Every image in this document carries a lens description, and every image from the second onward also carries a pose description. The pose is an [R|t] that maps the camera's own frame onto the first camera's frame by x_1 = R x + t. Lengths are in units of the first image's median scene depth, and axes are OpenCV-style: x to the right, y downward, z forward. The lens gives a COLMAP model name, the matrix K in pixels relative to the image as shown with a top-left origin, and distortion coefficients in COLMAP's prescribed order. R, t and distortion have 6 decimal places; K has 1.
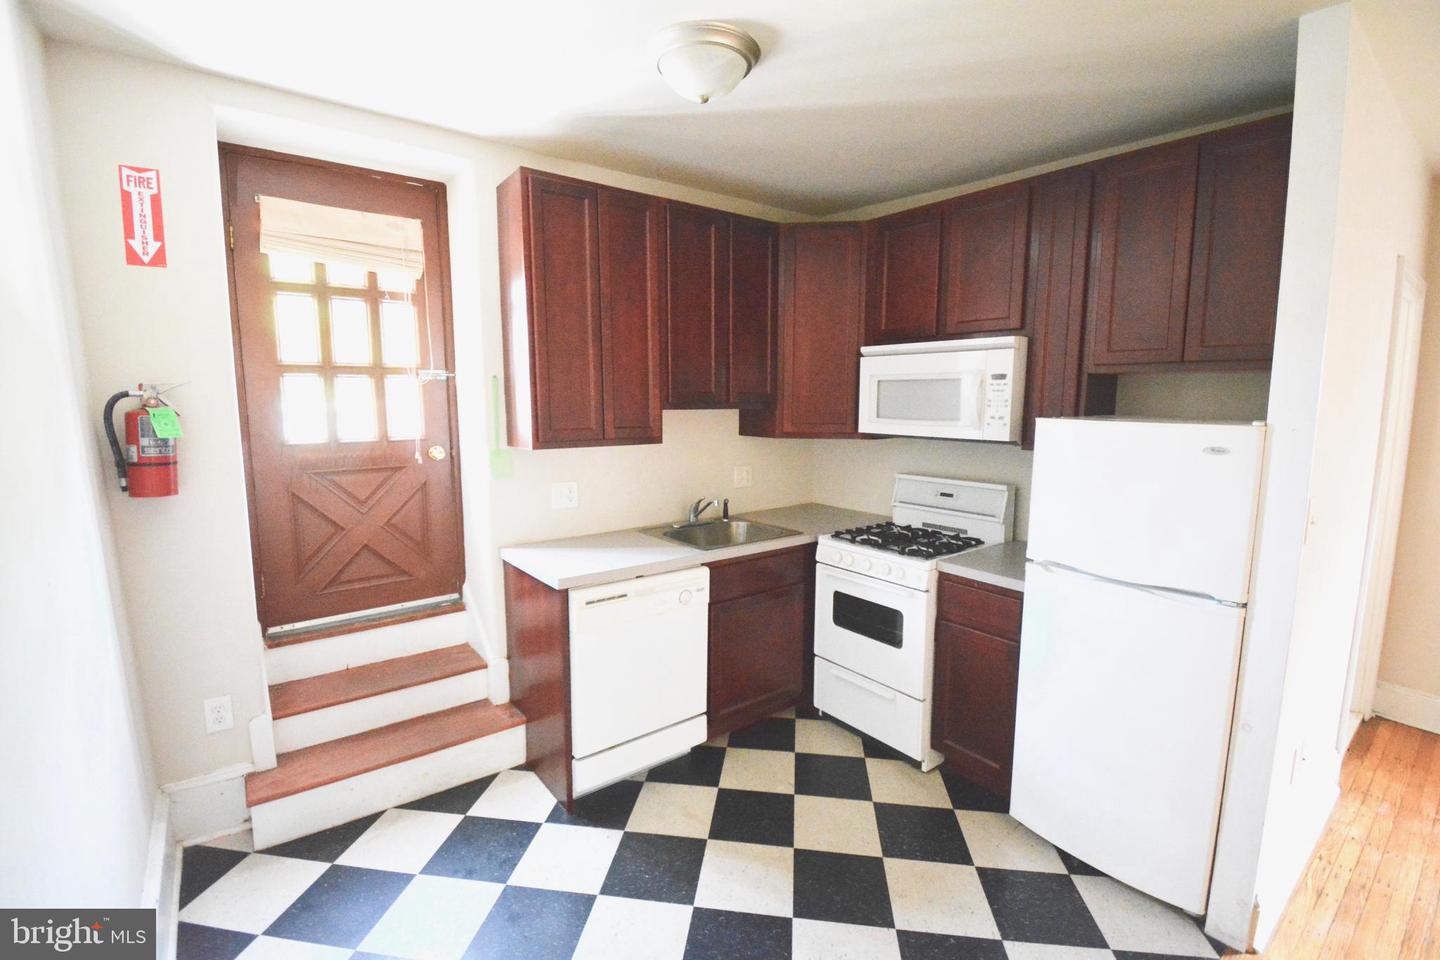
lens RADIAL K [[634.8, 0, 718.4], [0, 634.8, 472.1], [0, 0, 1]] dist [0.023344, -0.028156]
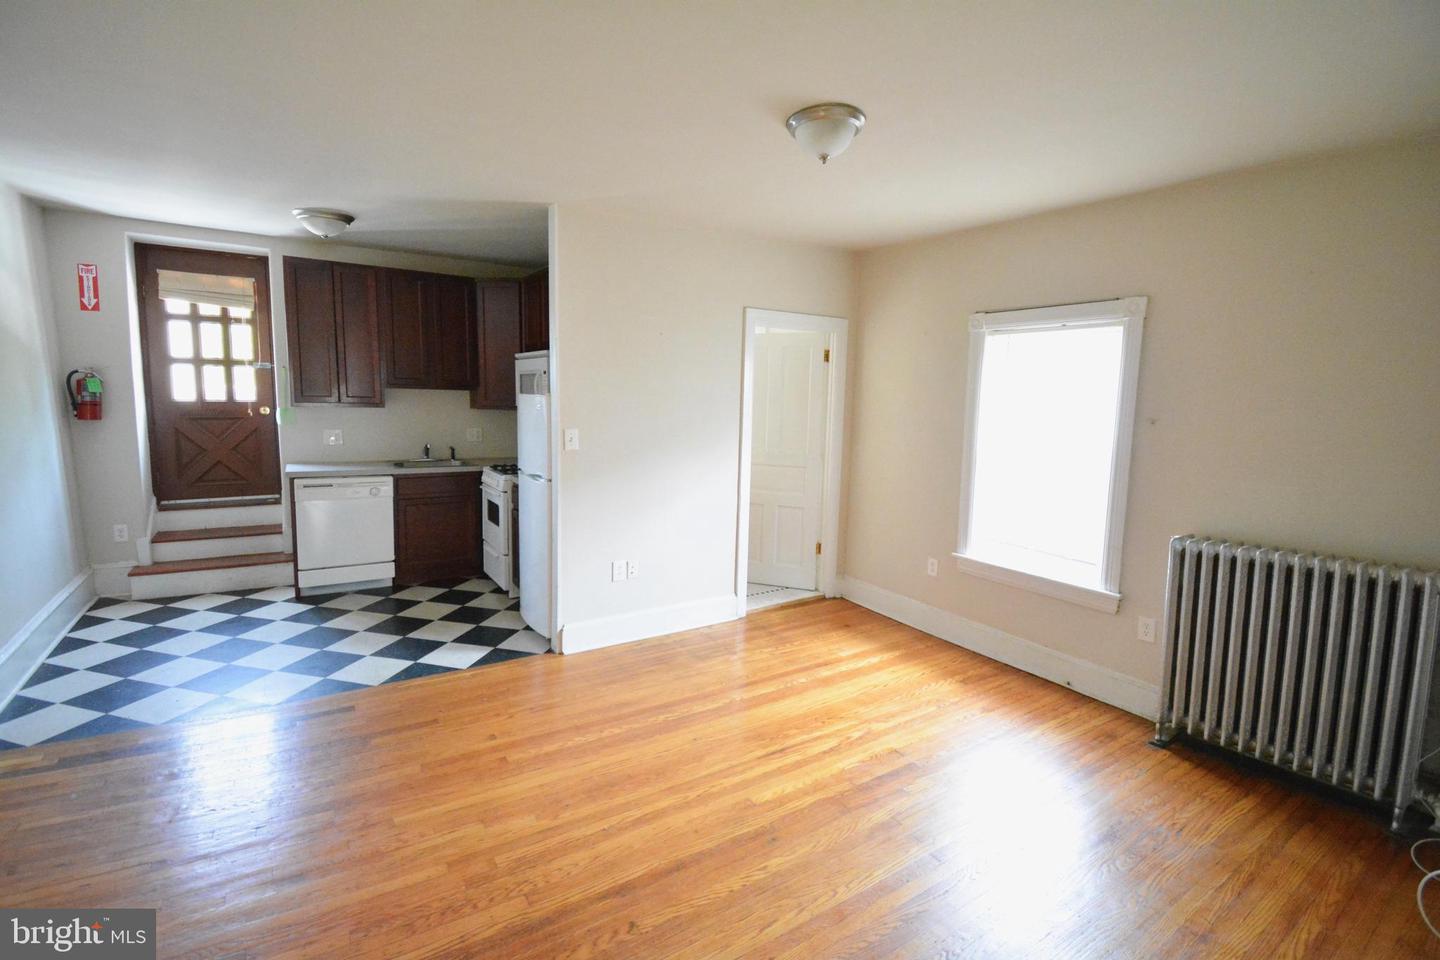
lens RADIAL K [[634.8, 0, 718.4], [0, 634.8, 472.1], [0, 0, 1]] dist [0.023344, -0.028156]
pose [[0.996870, 0.031784, -0.072384, 1.012617], [-0.031978, 0.999487, -0.001520, 0.110391], [0.072298, 0.003829, 0.997376, -0.703639]]
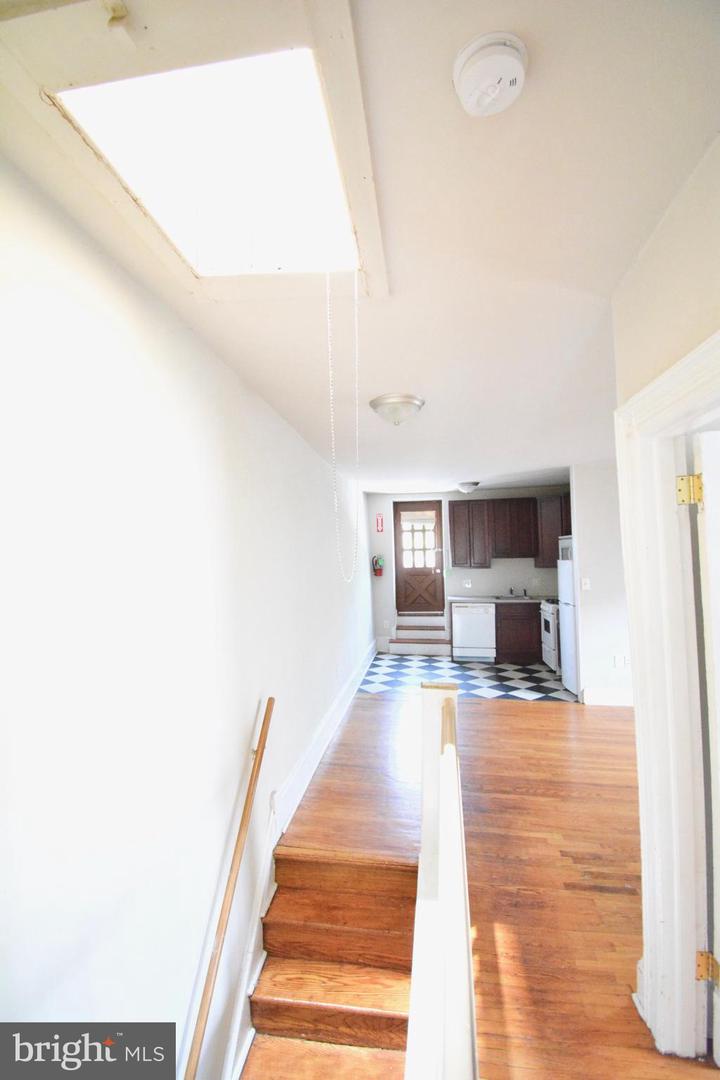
lens RADIAL K [[476.1, 0, 359.2], [0, 476.1, 539.7], [0, 0, 1]] dist [0.023344, -0.028156]
pose [[0.689386, -0.039473, -0.723318, 1.362295], [-0.065842, 0.990967, -0.116833, 0.156101], [0.721395, 0.128168, 0.680560, -1.341148]]
